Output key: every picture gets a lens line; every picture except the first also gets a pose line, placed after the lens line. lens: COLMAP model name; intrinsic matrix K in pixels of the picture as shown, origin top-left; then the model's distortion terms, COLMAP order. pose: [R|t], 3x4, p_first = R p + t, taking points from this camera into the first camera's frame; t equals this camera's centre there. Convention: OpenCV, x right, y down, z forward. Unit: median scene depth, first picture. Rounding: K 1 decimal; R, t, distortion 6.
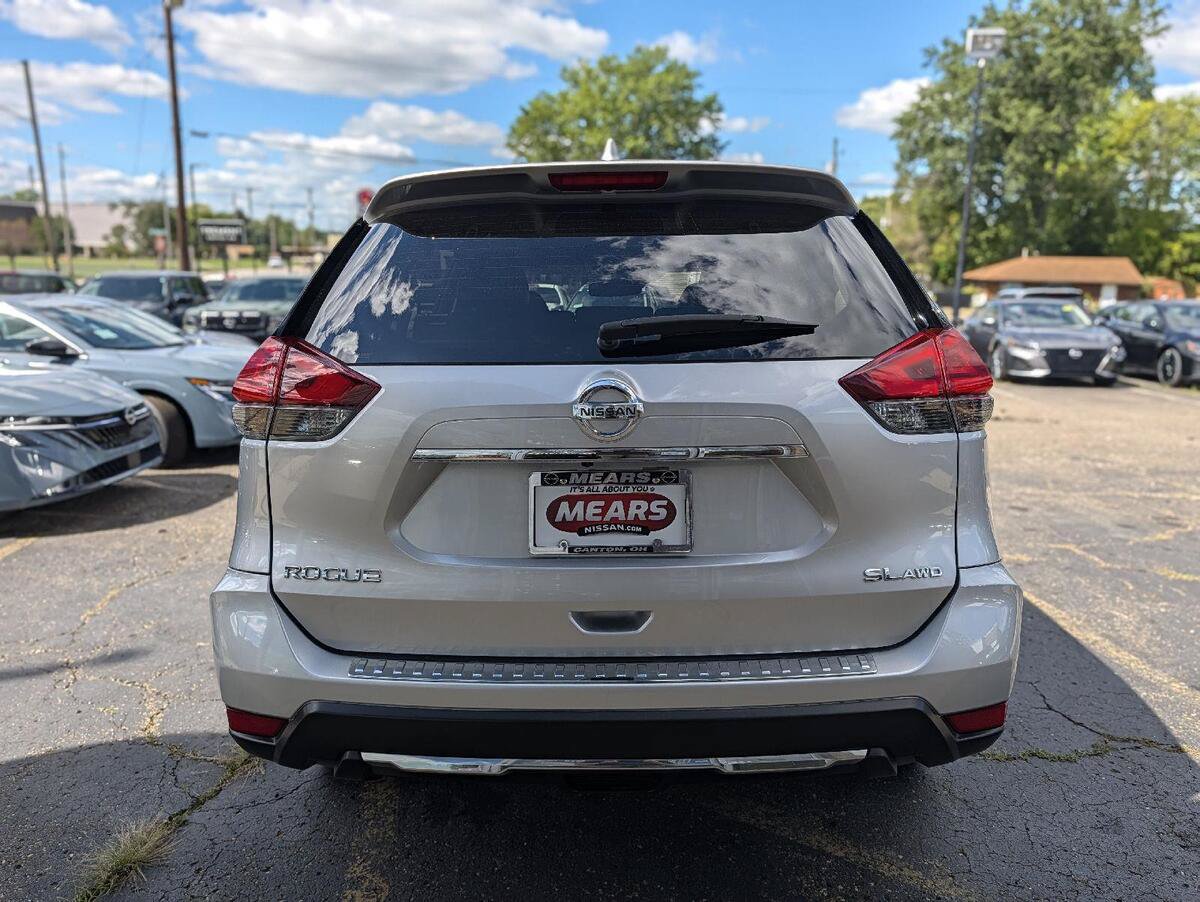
lens RADIAL K [[868.8, 0, 605.3], [0, 868.8, 450.7], [0, 0, 1]] dist [0.011527, -0.004296]
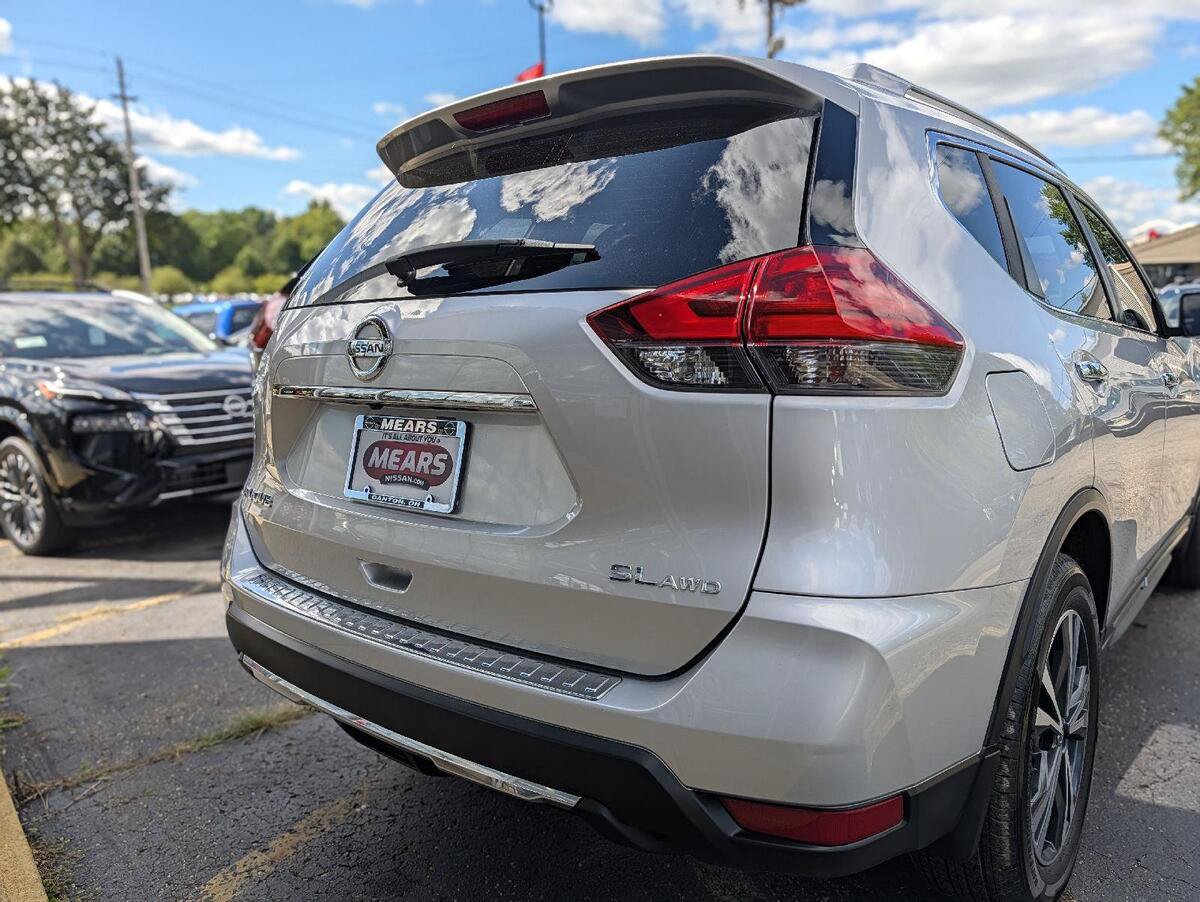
lens RADIAL K [[868.8, 0, 605.3], [0, 868.8, 450.7], [0, 0, 1]] dist [0.011527, -0.004296]
pose [[0.783289, 0.076608, -0.616919, 0.744695], [-0.090983, 0.995819, 0.008140, 0.030790], [0.614963, 0.049753, 0.786984, 0.387761]]
